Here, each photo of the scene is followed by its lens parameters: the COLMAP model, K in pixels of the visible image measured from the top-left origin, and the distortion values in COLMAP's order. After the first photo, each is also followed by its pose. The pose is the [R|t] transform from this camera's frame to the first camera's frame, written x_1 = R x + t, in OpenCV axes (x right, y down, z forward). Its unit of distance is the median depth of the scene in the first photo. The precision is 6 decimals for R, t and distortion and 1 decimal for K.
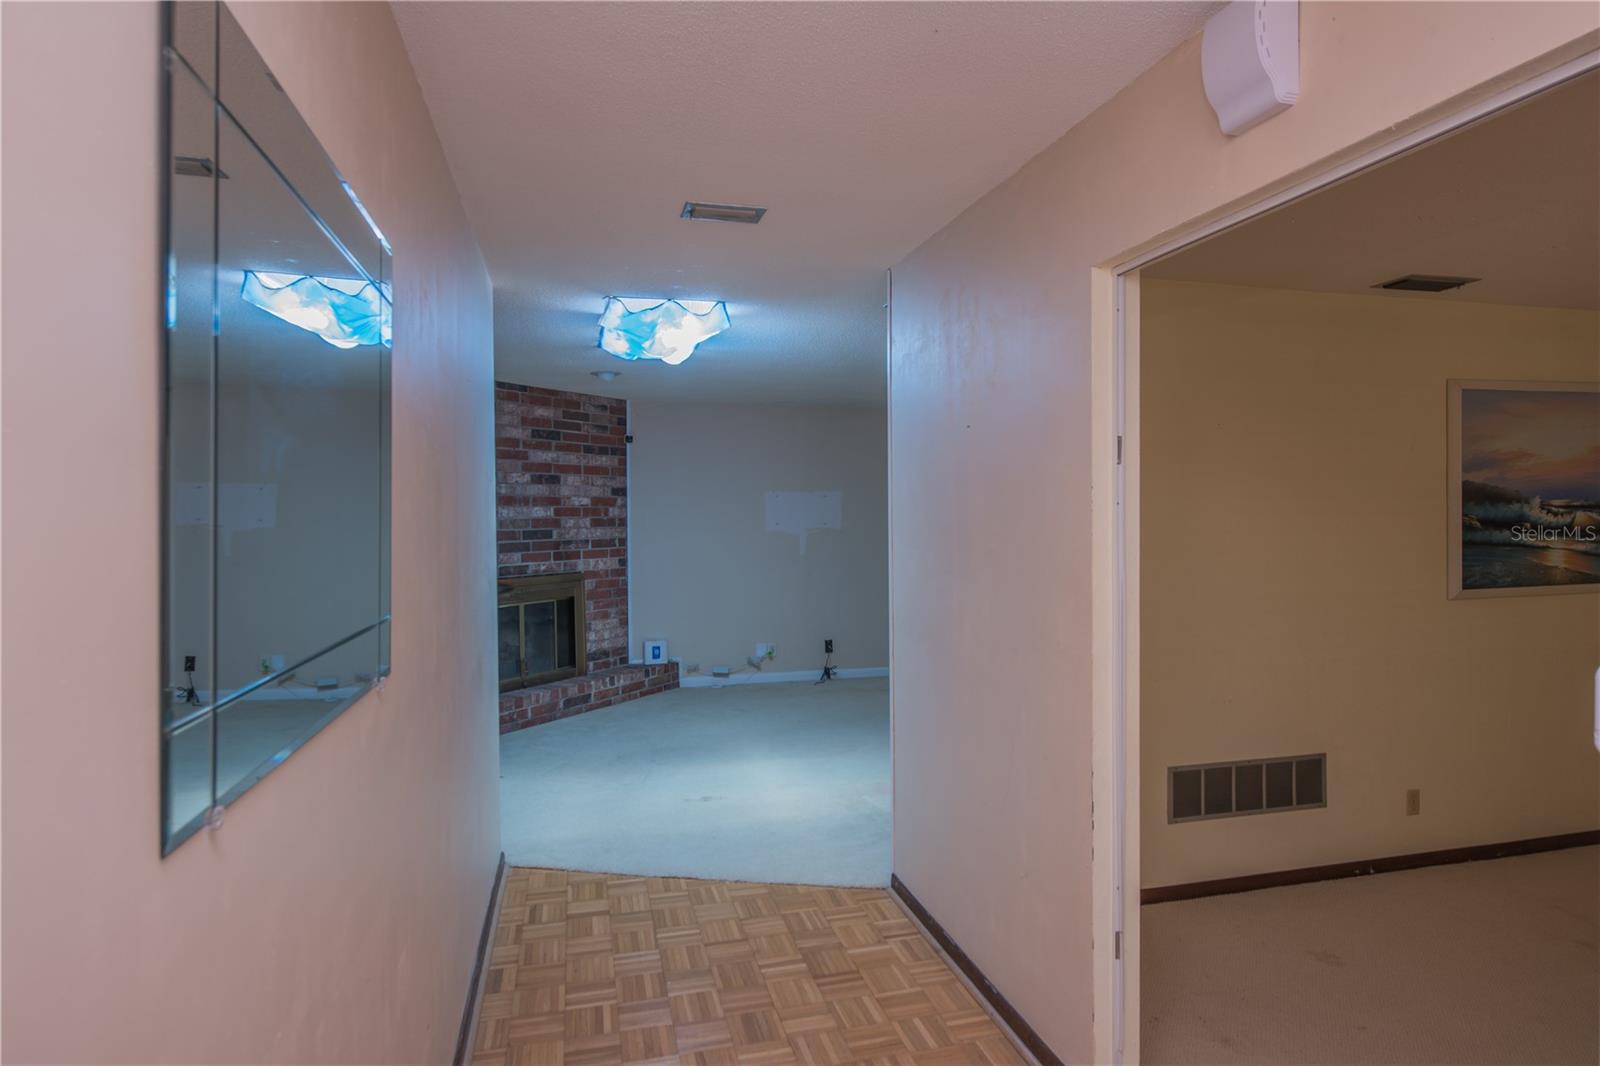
lens RADIAL K [[904.4, 0, 803.8], [0, 904.4, 541.3], [0, 0, 1]] dist [0.001943, 0.001700]
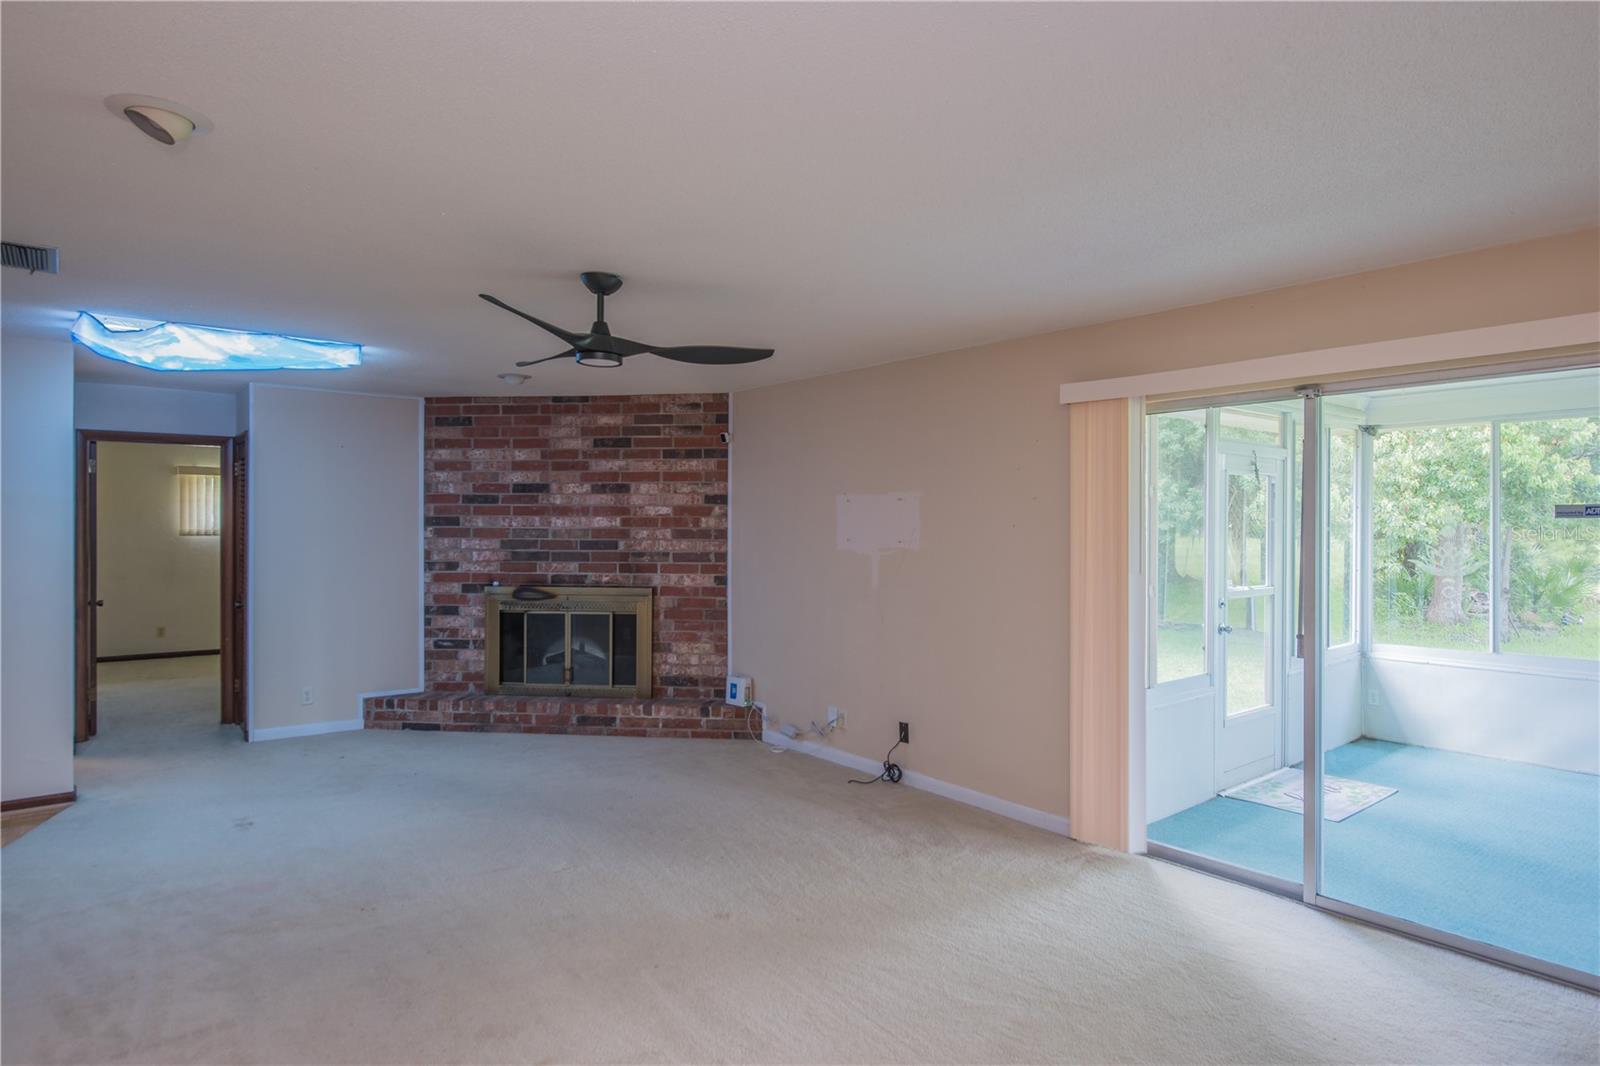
lens RADIAL K [[904.4, 0, 809.7], [0, 904.4, 537.1], [0, 0, 1]] dist [0.001943, 0.001700]
pose [[0.412333, 0.016613, -0.910882, 0.663530], [-0.033517, 0.999433, 0.003056, -0.025322], [0.910417, 0.029270, 0.412656, 0.761914]]
